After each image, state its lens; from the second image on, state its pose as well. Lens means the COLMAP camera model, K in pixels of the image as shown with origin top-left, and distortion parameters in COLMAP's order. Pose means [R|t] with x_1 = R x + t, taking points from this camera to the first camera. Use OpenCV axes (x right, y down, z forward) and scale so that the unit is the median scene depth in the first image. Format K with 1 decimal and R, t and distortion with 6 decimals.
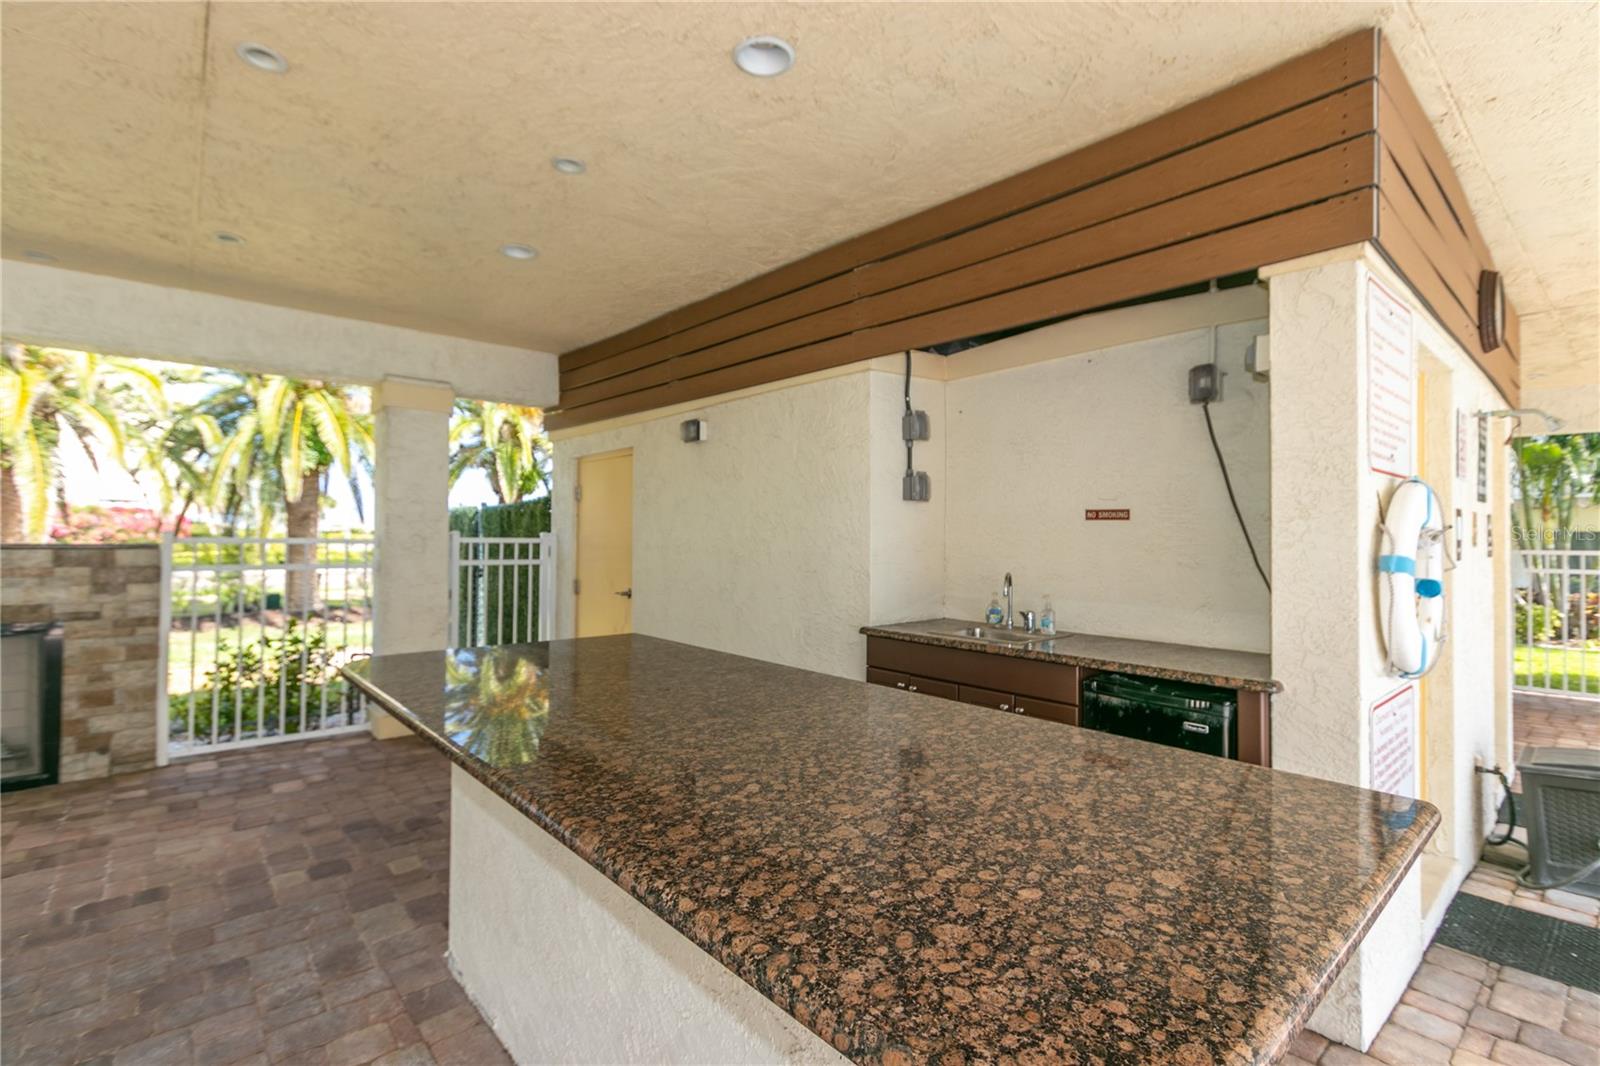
lens RADIAL K [[732.0, 0, 797.6], [0, 732.0, 529.8], [0, 0, 1]] dist [0.001138, -0.001182]
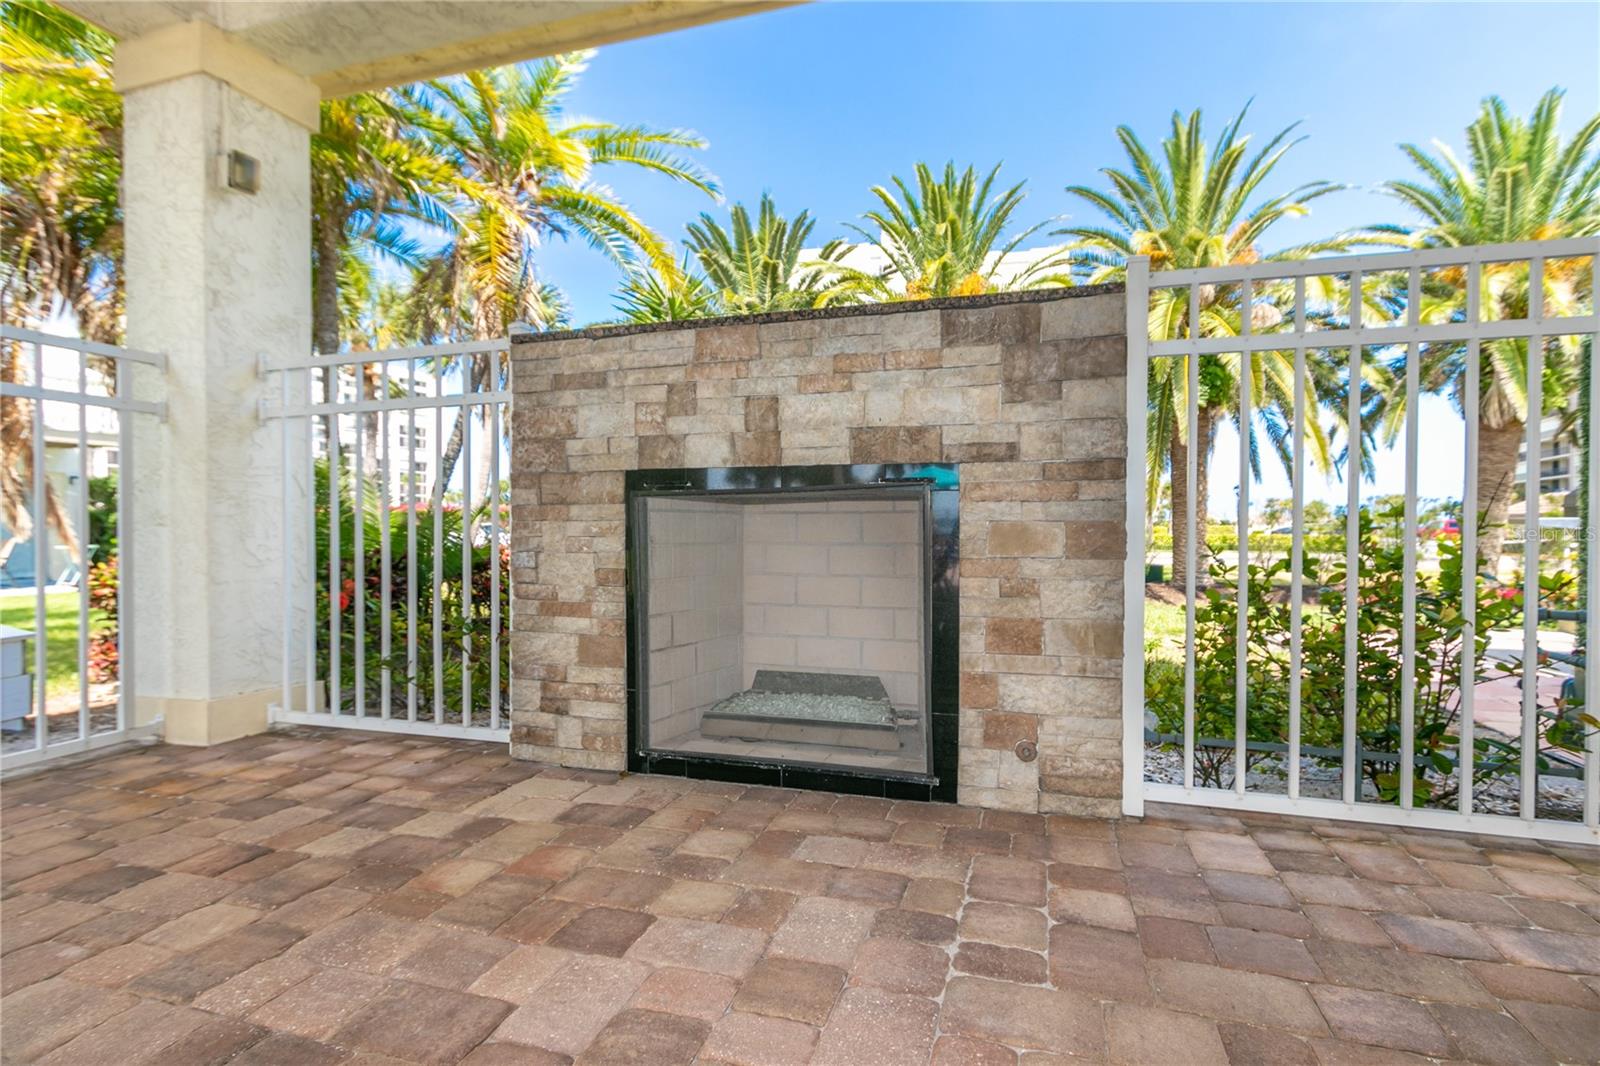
lens RADIAL K [[786.9, 0, 800.0], [0, 786.9, 533.0], [0, 0, 1]] dist [0.004811, 0.000181]
pose [[0.528940, -0.000794, -0.848659, -0.602600], [0.011310, 0.999917, 0.006114, 0.159690], [0.848584, -0.012833, 0.528905, 0.619015]]
